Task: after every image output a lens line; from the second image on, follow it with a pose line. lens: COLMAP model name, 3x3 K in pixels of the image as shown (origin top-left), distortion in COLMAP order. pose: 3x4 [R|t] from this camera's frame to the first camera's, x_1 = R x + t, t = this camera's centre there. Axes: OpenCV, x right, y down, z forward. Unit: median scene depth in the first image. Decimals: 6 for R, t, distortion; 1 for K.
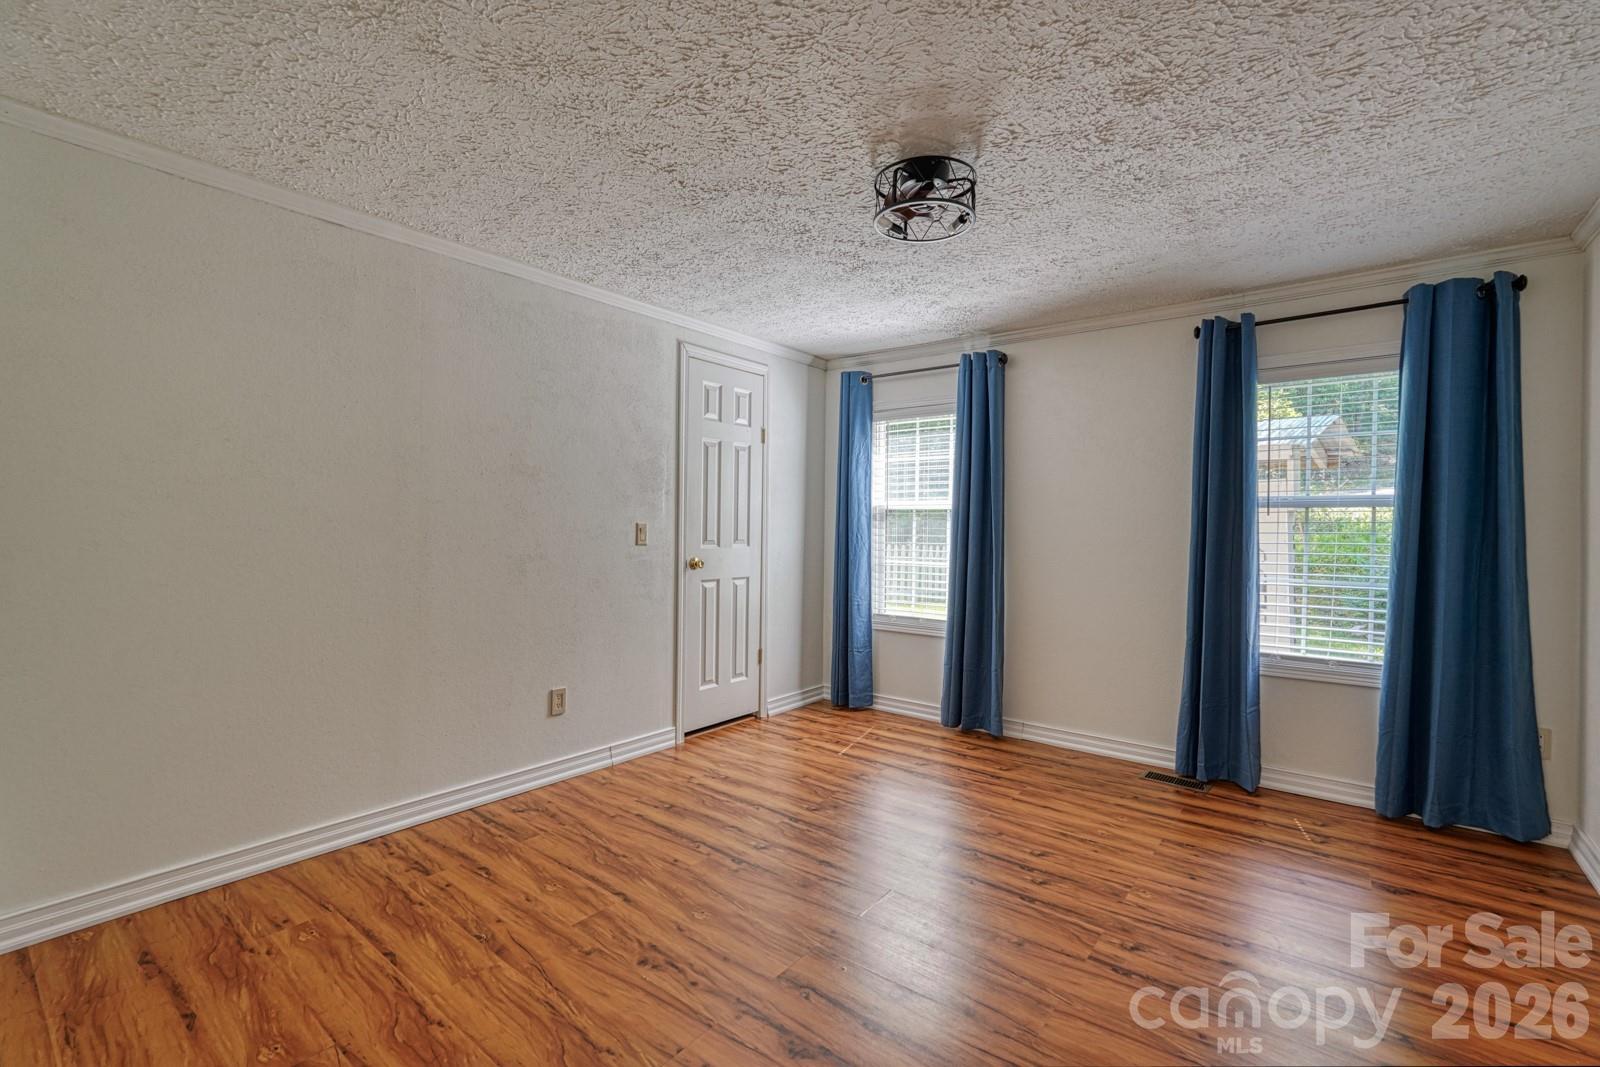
lens RADIAL K [[694.9, 0, 796.1], [0, 694.9, 539.6], [0, 0, 1]] dist [-0.002383, 0.000545]
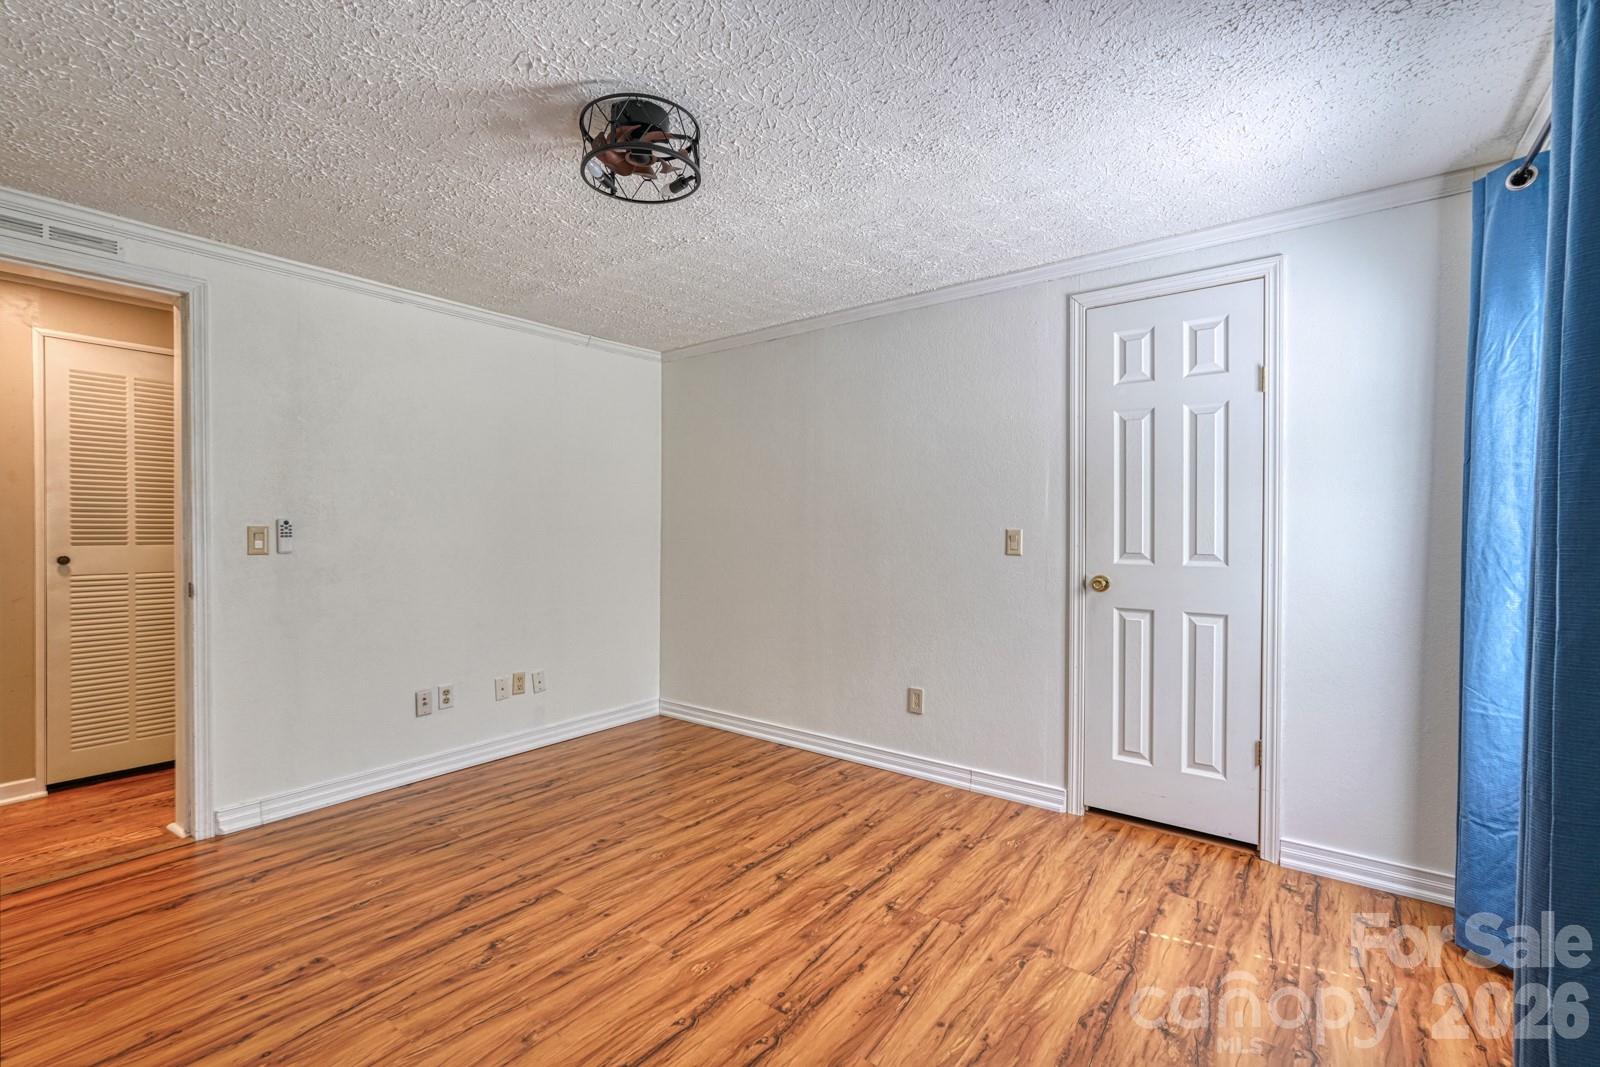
lens RADIAL K [[694.9, 0, 796.1], [0, 694.9, 539.6], [0, 0, 1]] dist [-0.002383, 0.000545]
pose [[0.024554, 0.002214, -0.999696, 0.755075], [-0.019708, 0.999804, 0.001730, -0.009081], [0.999504, 0.019659, 0.024593, 0.848133]]
